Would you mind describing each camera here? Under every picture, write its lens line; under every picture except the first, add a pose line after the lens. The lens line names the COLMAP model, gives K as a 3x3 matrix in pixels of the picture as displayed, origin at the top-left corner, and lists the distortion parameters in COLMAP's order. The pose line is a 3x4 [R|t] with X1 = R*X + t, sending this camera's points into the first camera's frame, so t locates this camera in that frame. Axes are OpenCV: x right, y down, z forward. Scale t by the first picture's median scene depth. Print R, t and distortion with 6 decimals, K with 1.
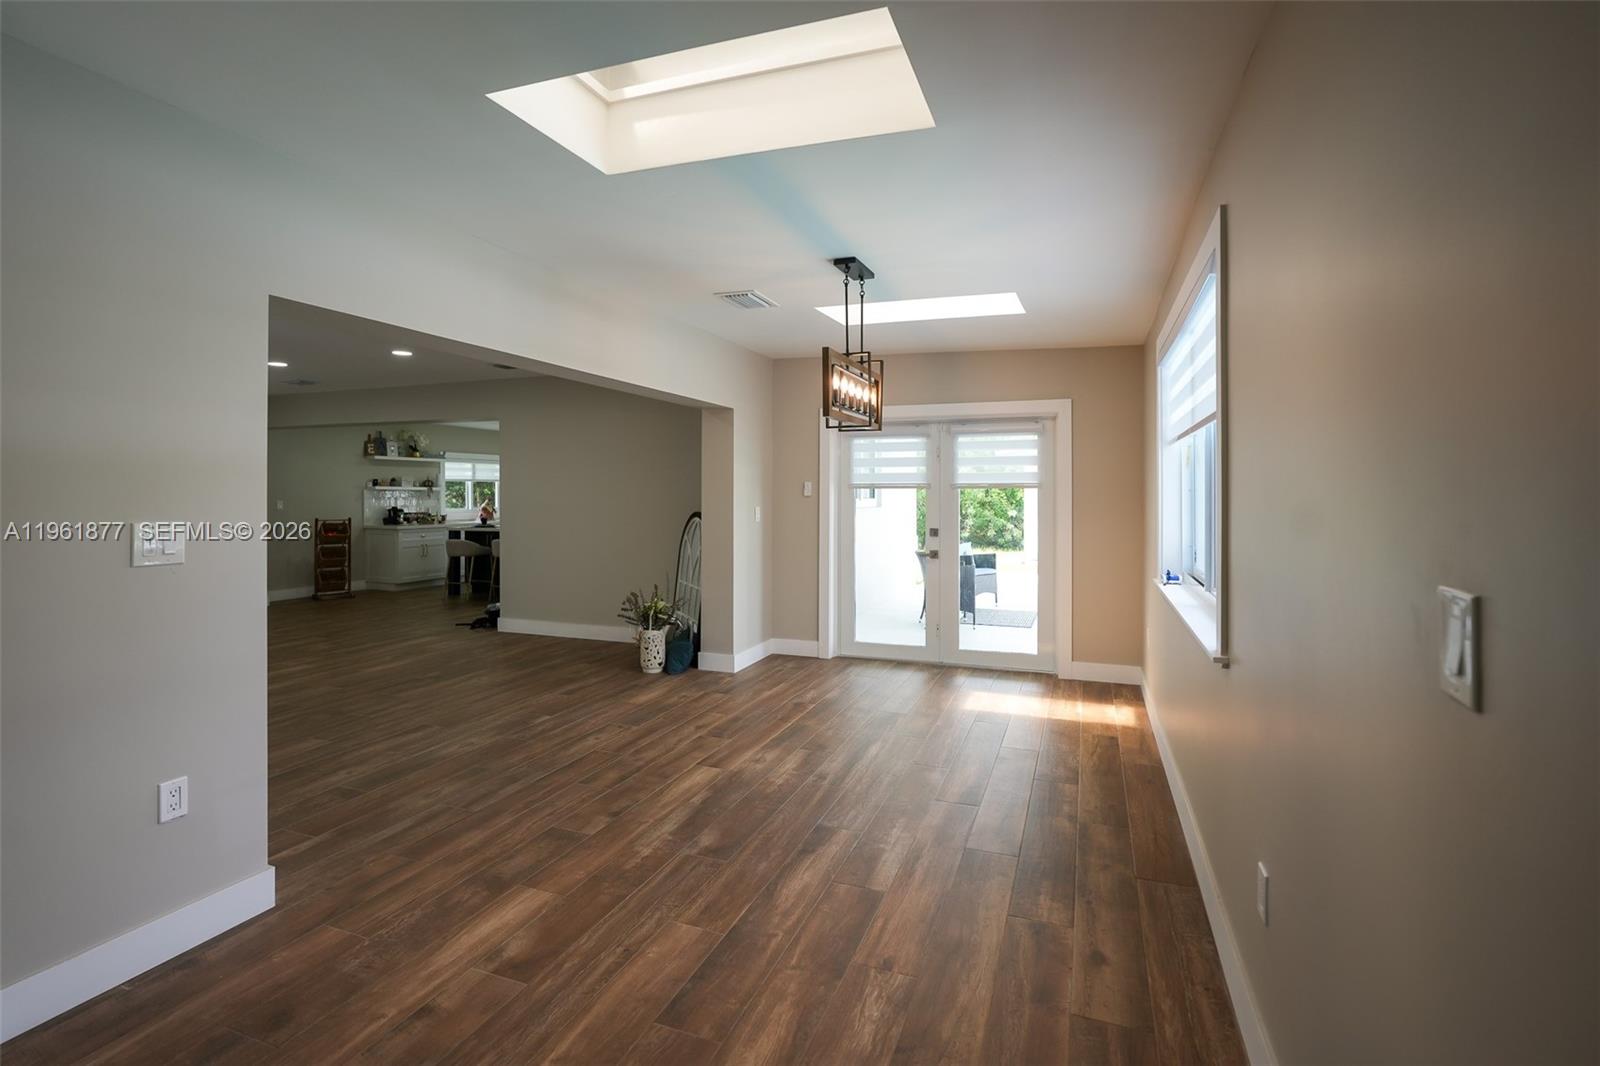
lens RADIAL K [[749.4, 0, 793.9], [0, 749.4, 488.9], [0, 0, 1]] dist [-0.005301, 0.001309]
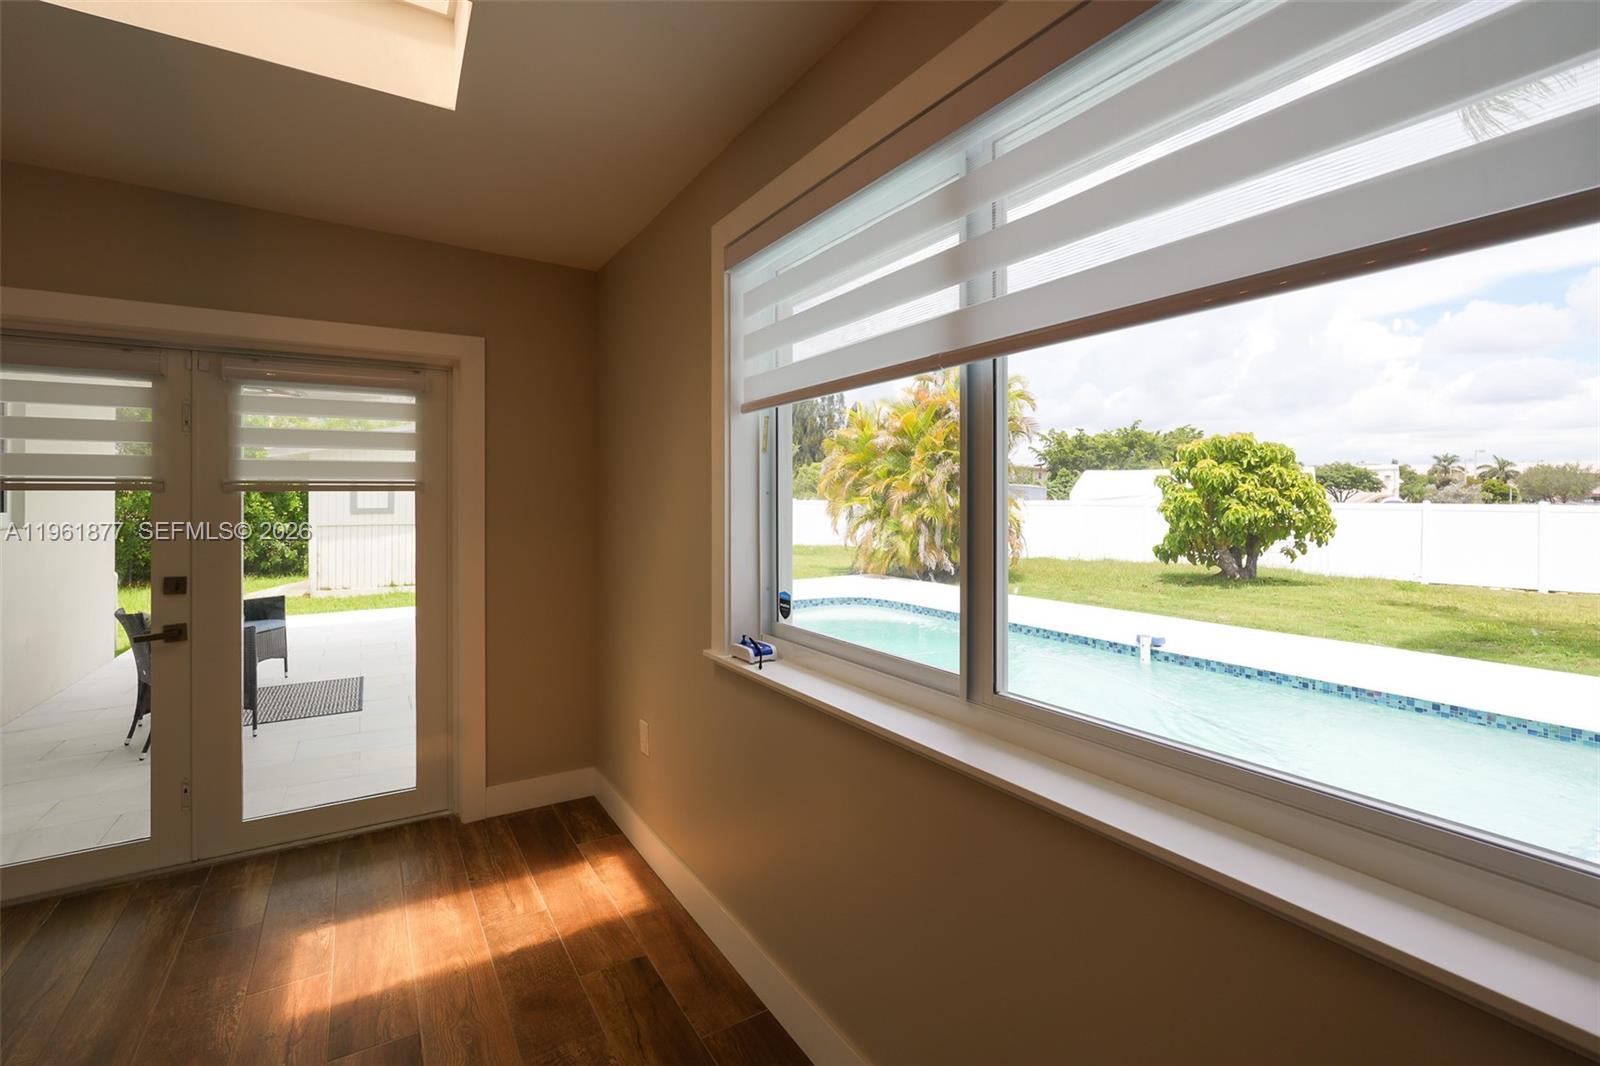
lens RADIAL K [[733.0, 0, 816.7], [0, 733.0, 495.2], [0, 0, 1]] dist [-0.004472, 0.001071]
pose [[0.596798, 0.000786, 0.802391, 0.063472], [0.001248, 0.999997, -0.001908, 0.003832], [-0.802391, 0.002140, 0.596795, 0.428000]]
